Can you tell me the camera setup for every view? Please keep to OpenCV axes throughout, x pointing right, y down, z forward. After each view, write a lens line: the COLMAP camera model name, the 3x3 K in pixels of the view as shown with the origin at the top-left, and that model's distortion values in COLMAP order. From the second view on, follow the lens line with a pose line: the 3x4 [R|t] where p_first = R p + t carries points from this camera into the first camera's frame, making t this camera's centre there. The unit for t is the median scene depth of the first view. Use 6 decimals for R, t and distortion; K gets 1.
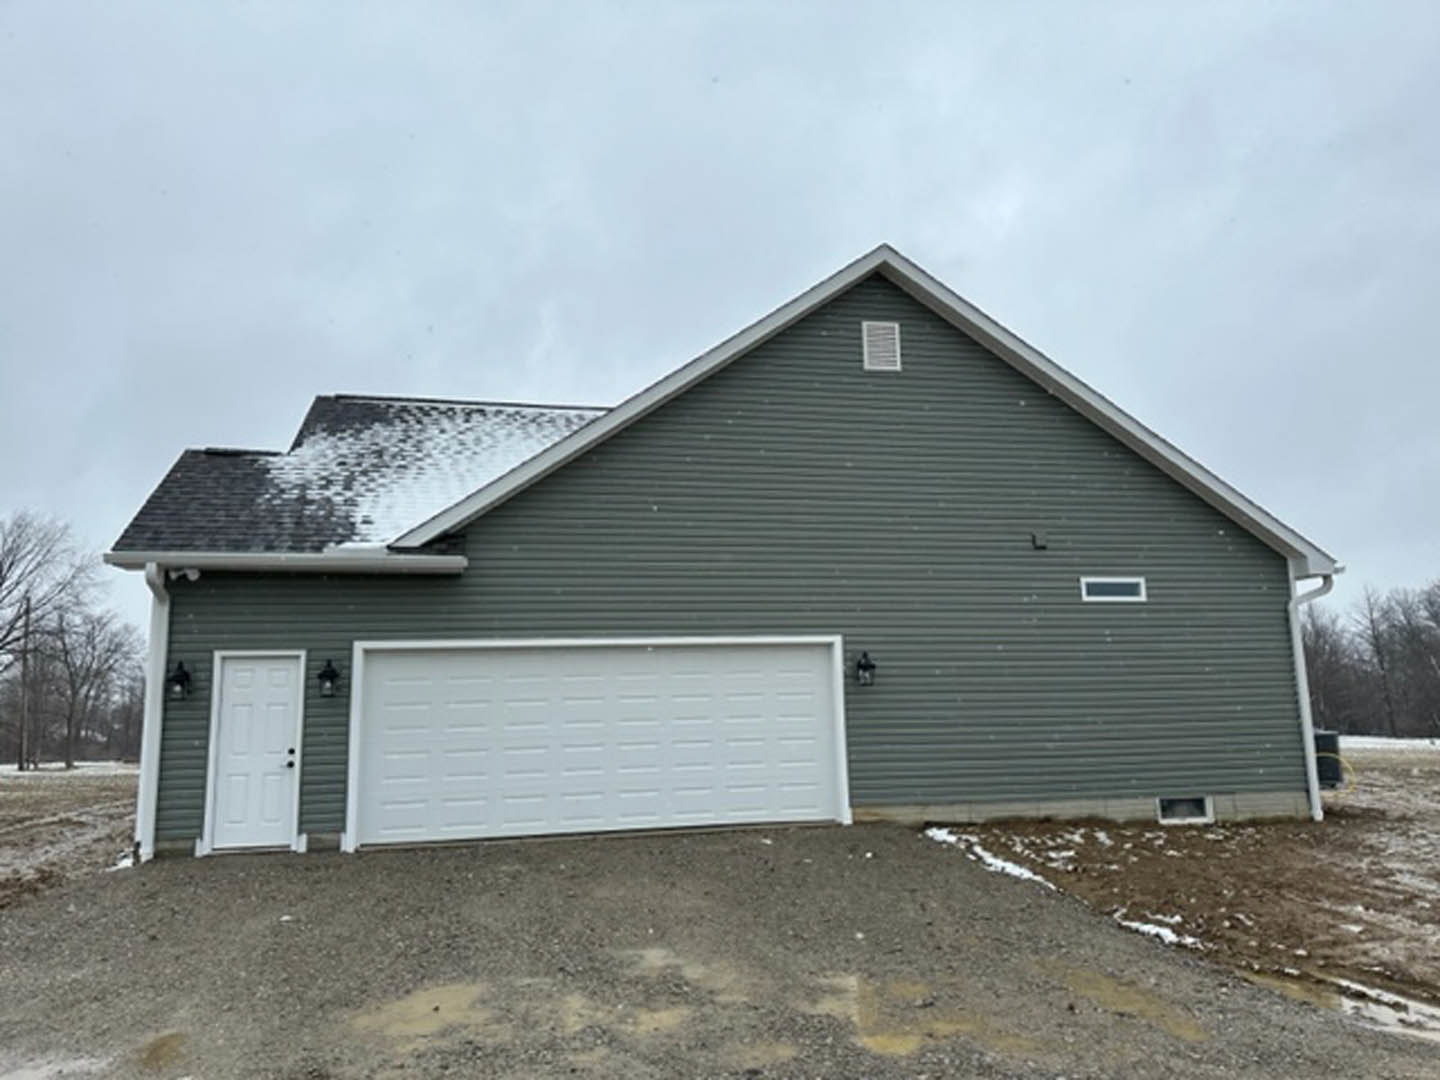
lens RADIAL K [[1002.8, 0, 731.4], [0, 1002.8, 519.1], [0, 0, 1]] dist [0.072124, -0.089214]
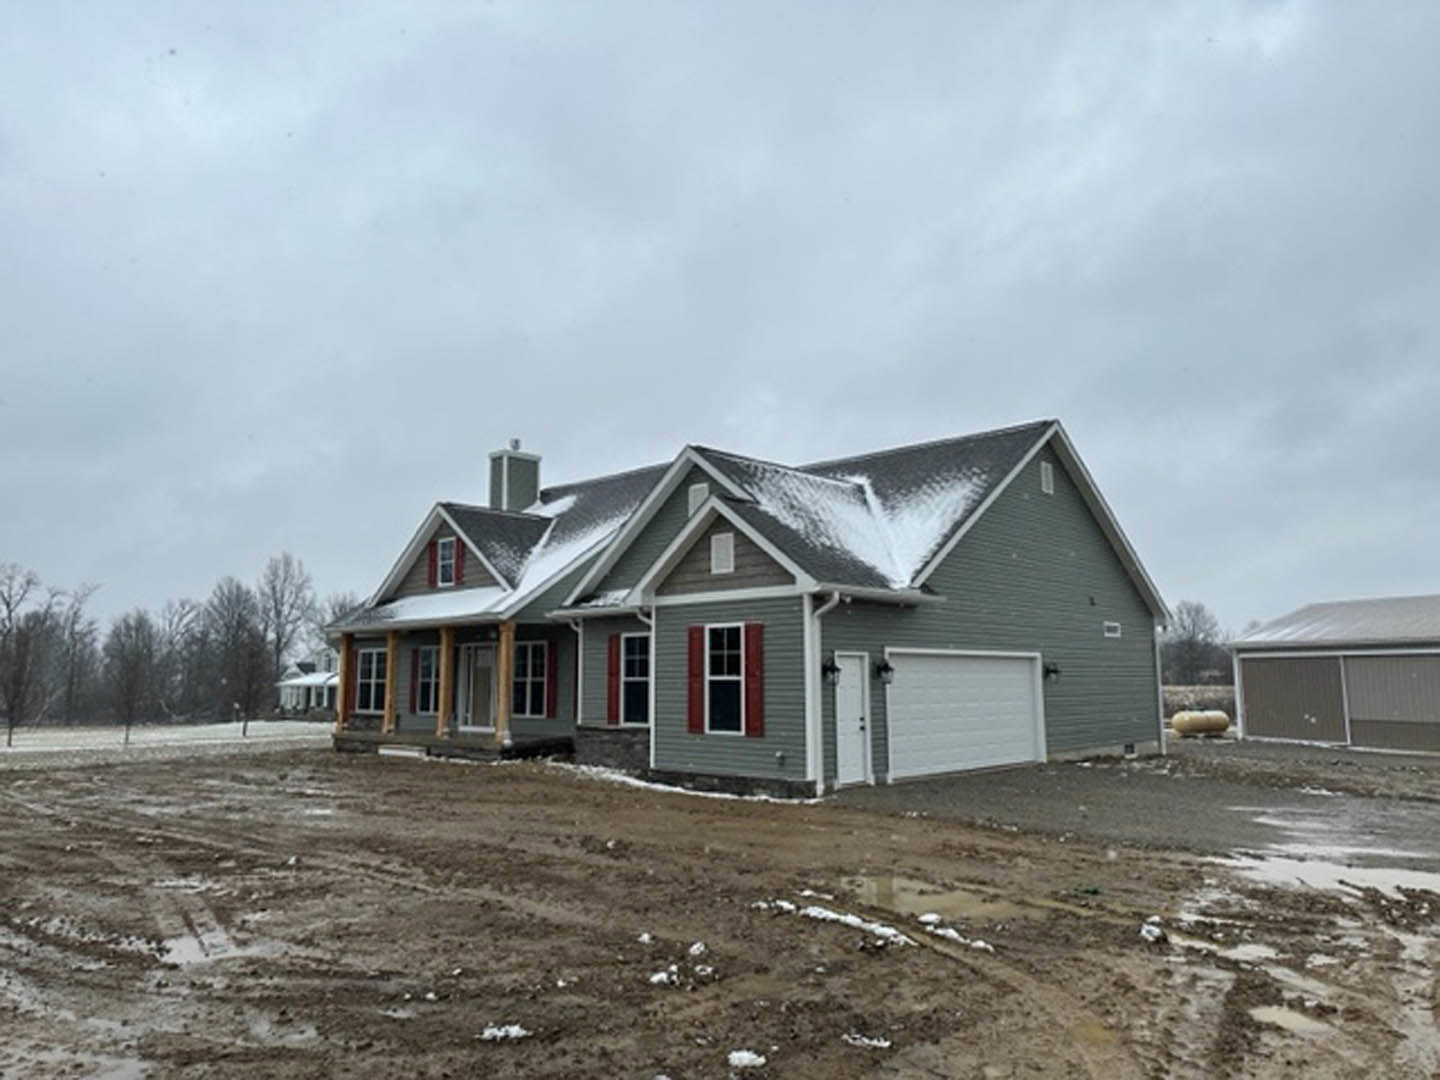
lens RADIAL K [[1002.8, 0, 717.2], [0, 1002.8, 530.1], [0, 0, 1]] dist [0.072124, -0.089214]
pose [[0.818755, 0.099468, 0.565462, -1.314125], [-0.113475, 0.993486, -0.010456, -0.008163], [-0.562818, -0.055605, 0.824708, -0.081331]]
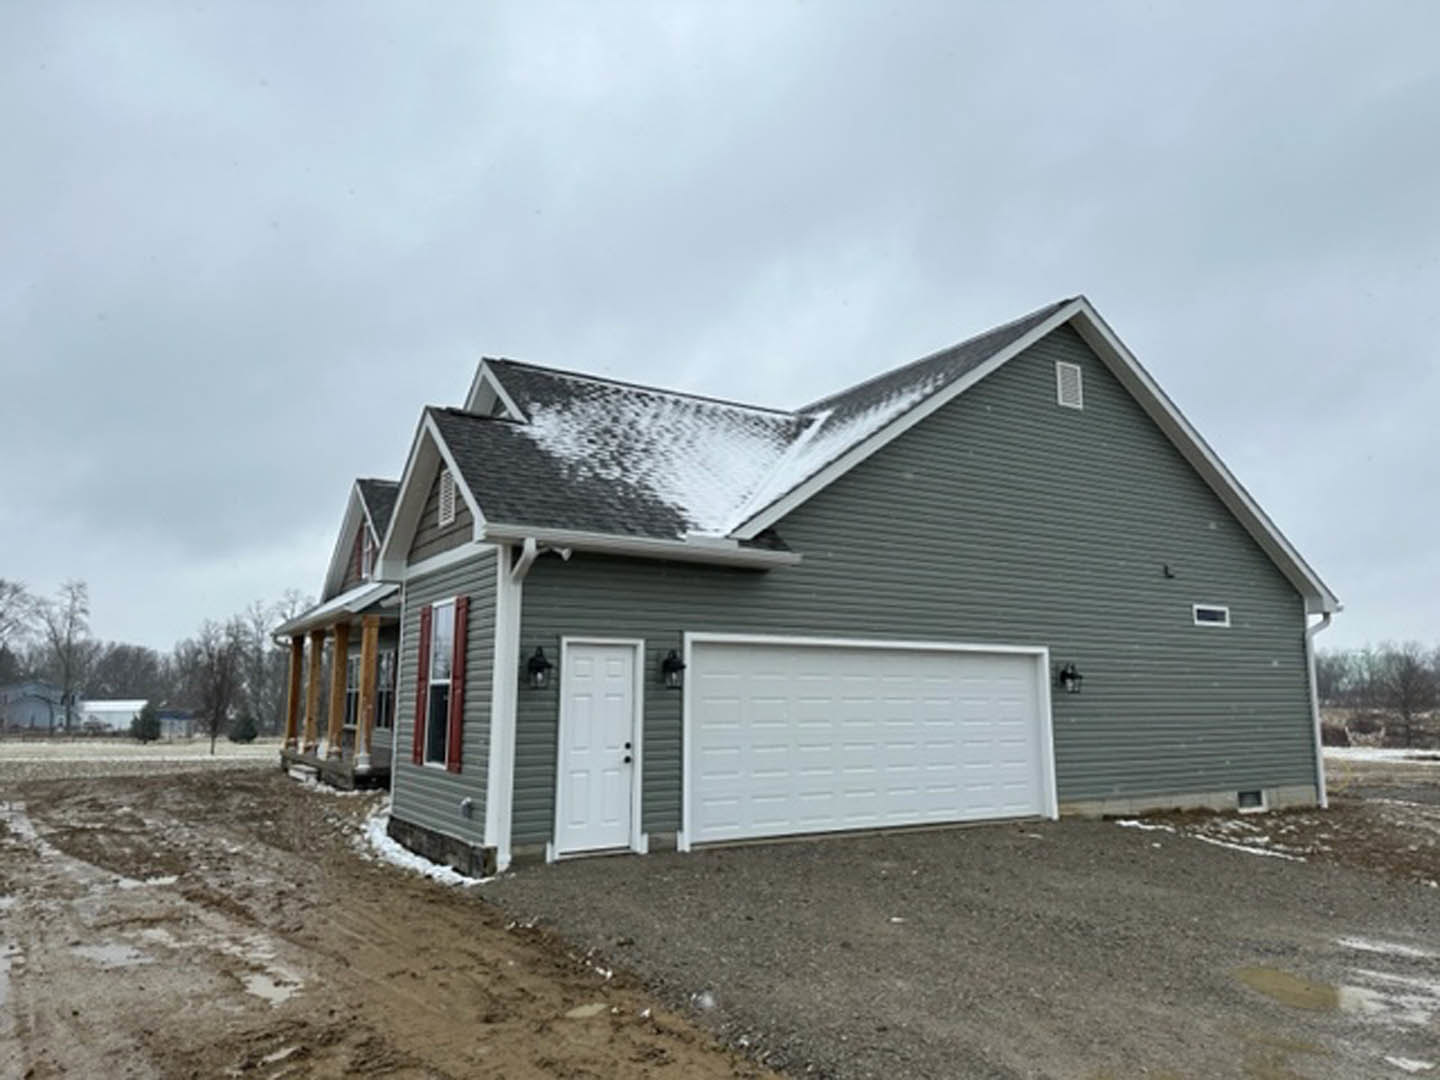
lens RADIAL K [[1002.8, 0, 714.0], [0, 1002.8, 533.5], [0, 0, 1]] dist [0.072124, -0.089214]
pose [[0.939092, 0.076623, 0.335014, -0.610380], [-0.081498, 0.996673, 0.000495, 0.022029], [-0.333862, -0.027767, 0.942213, 0.087778]]
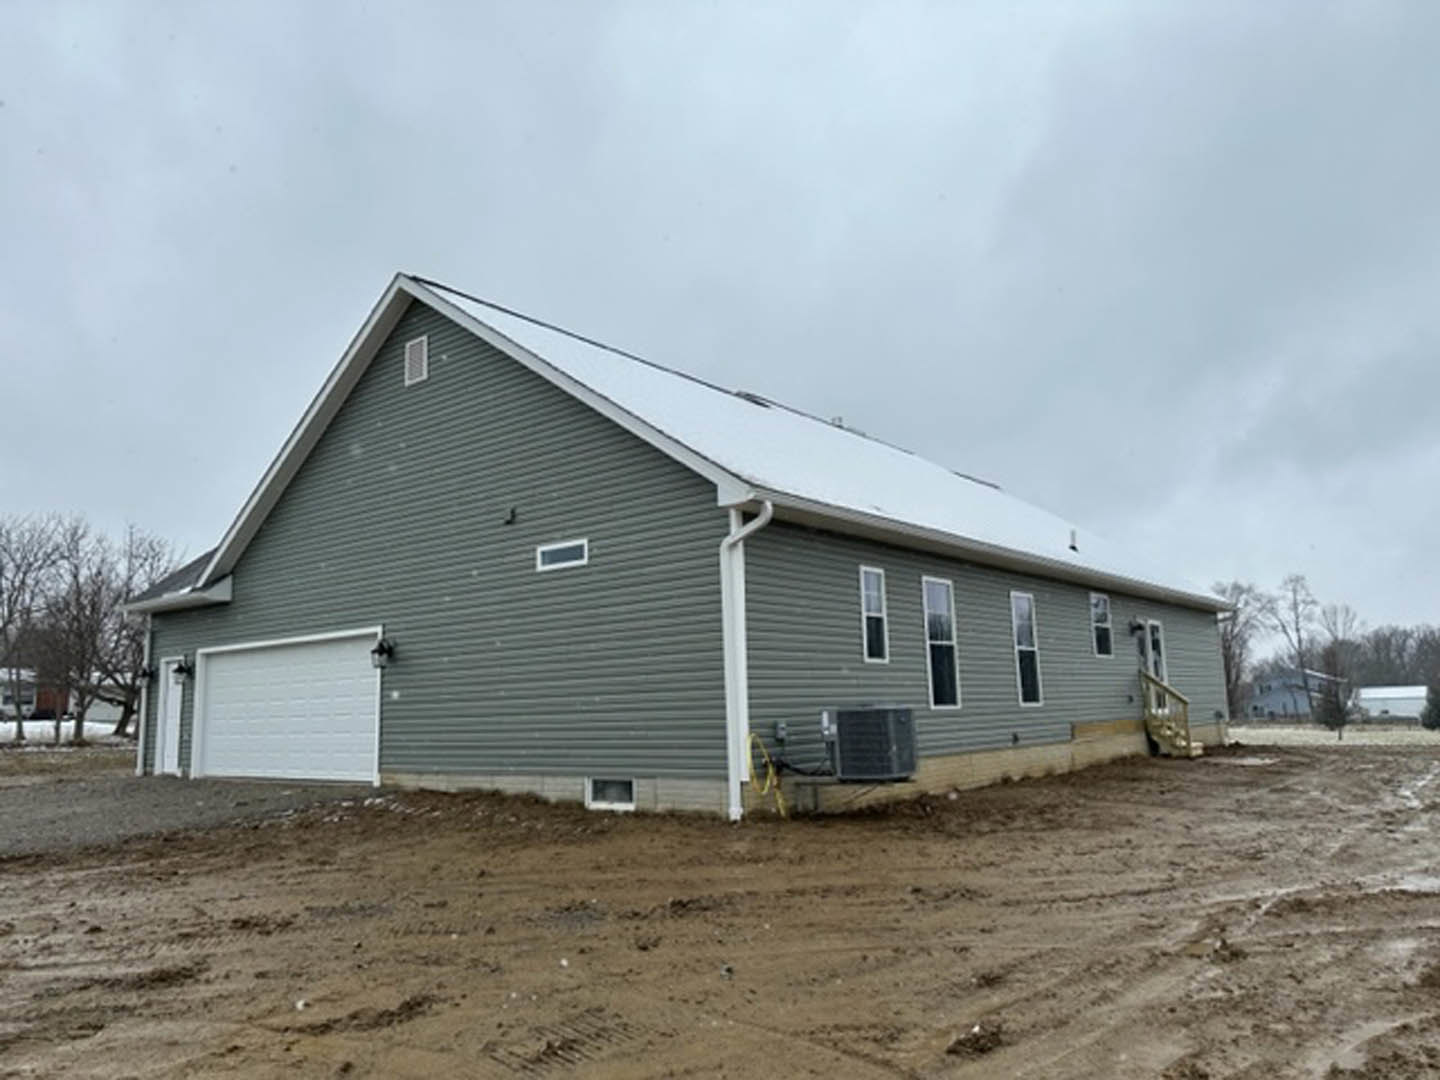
lens RADIAL K [[1002.8, 0, 735.2], [0, 1002.8, 540.3], [0, 0, 1]] dist [0.072124, -0.089214]
pose [[0.644950, -0.121351, -0.754529, 1.266346], [0.150504, 0.988146, -0.030277, 0.115721], [0.749258, -0.094032, 0.655568, 0.549811]]
